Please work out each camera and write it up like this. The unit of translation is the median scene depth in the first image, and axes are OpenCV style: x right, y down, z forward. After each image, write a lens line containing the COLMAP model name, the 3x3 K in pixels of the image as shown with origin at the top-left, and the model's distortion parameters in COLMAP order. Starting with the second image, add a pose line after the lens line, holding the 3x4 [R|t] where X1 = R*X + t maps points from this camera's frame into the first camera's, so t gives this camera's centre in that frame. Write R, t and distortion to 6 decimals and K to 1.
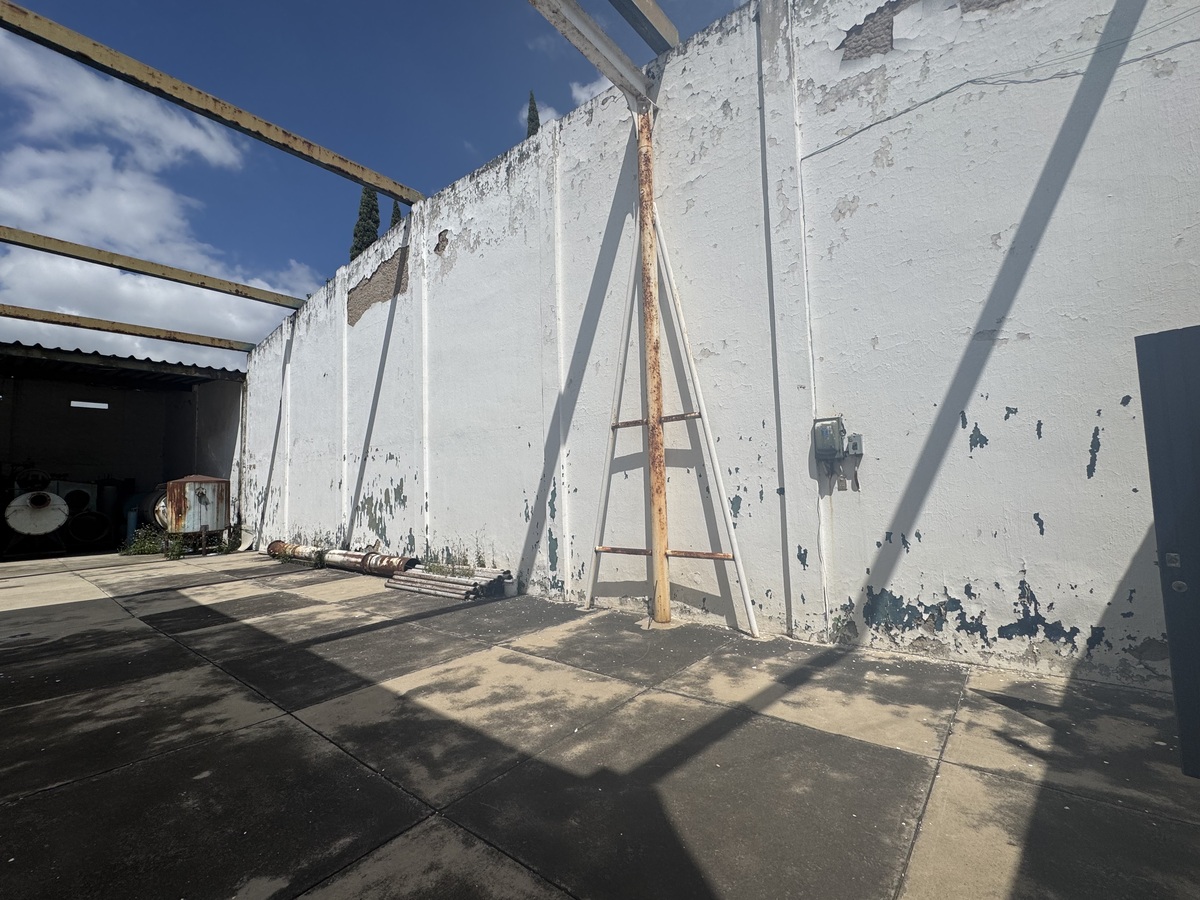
lens RADIAL K [[519.9, 0, 600.0], [0, 519.9, 450.0], [0, 0, 1]] dist [-0.003712, 0.000485]
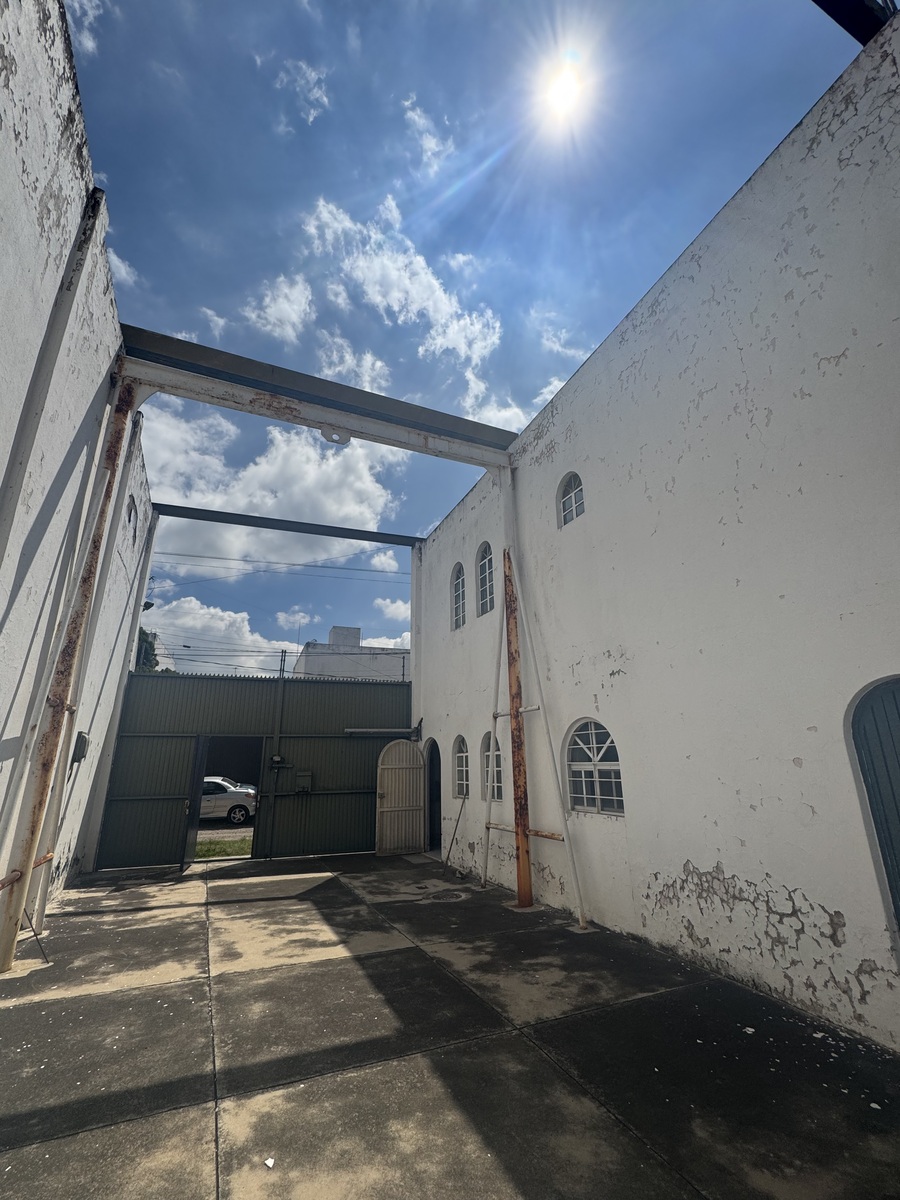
lens RADIAL K [[519.9, 0, 450.0], [0, 519.9, 600.0], [0, 0, 1]] dist [-0.003712, 0.000485]
pose [[-0.898897, 0.165783, 0.405586, -1.045423], [0.001336, 0.926690, -0.375823, 0.132134], [-0.438158, -0.337284, -0.833221, 1.823477]]
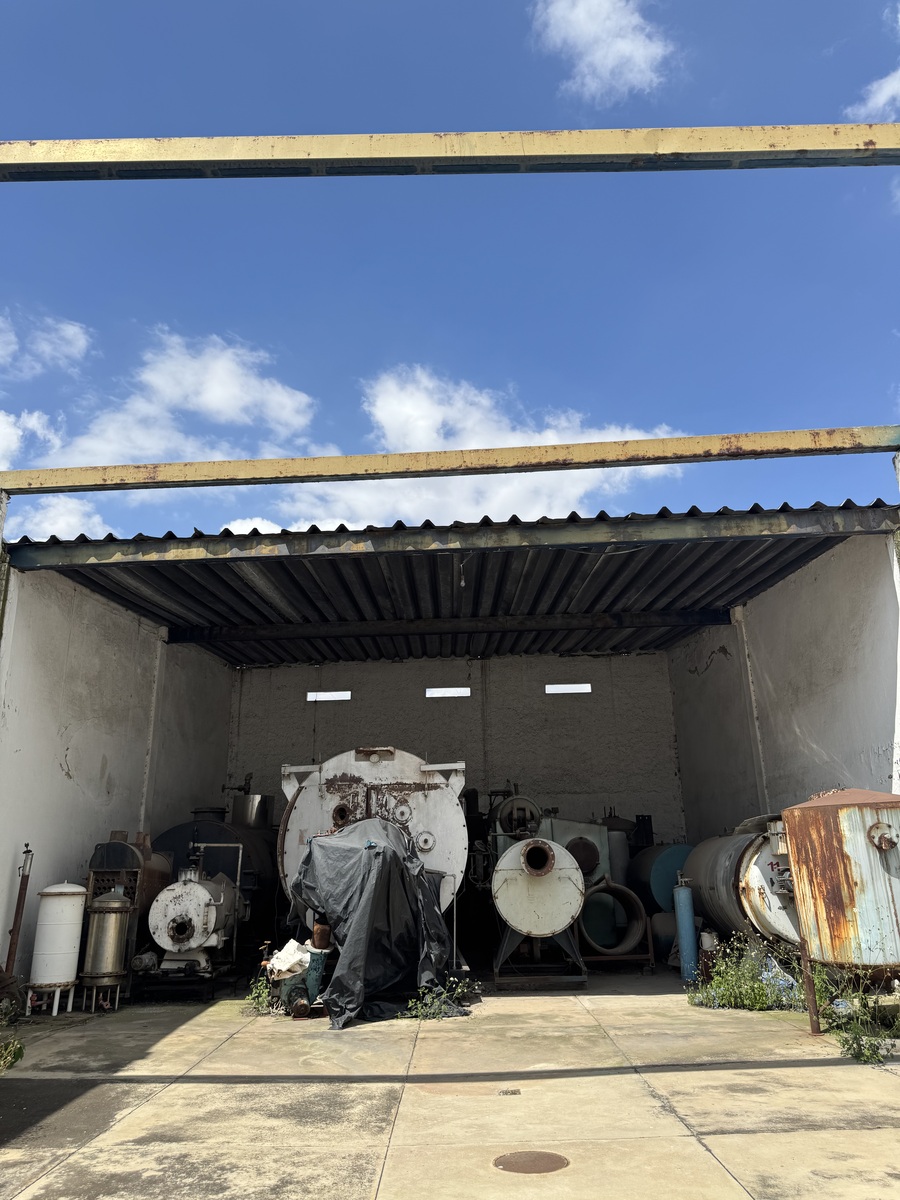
lens RADIAL K [[823.5, 0, 450.0], [0, 823.5, 600.0], [0, 0, 1]] dist [0.032452, -0.000747]
pose [[0.638746, -0.220842, -0.737043, -1.528032], [0.063839, 0.969832, -0.235268, 0.119436], [0.766765, 0.103225, 0.633574, 1.268979]]
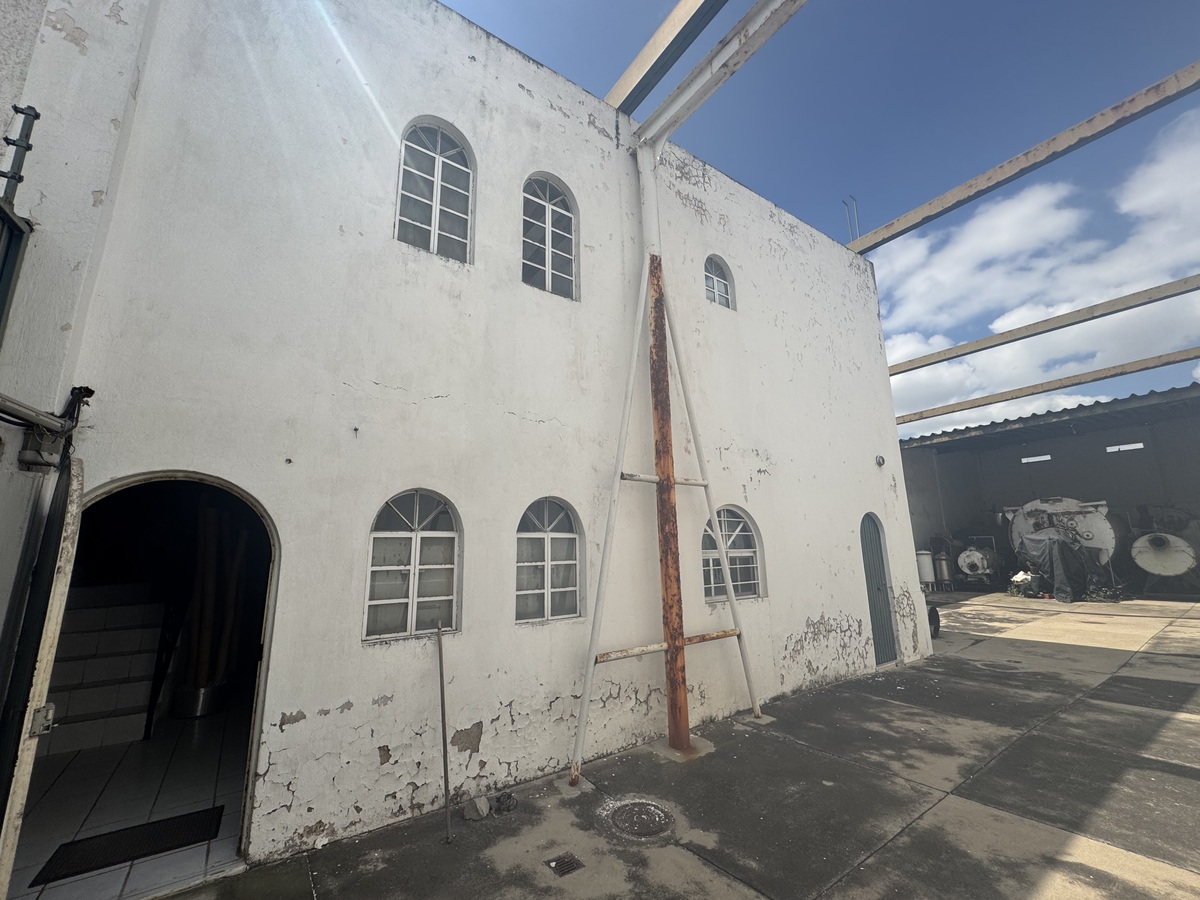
lens RADIAL K [[479.6, 0, 600.0], [0, 479.6, 450.0], [0, 0, 1]] dist [-0.002269, 0.000651]
pose [[-0.254275, -0.169096, -0.952235, 0.409270], [0.100340, 0.974670, -0.199874, -0.008442], [0.961913, -0.146370, -0.230868, 0.504786]]
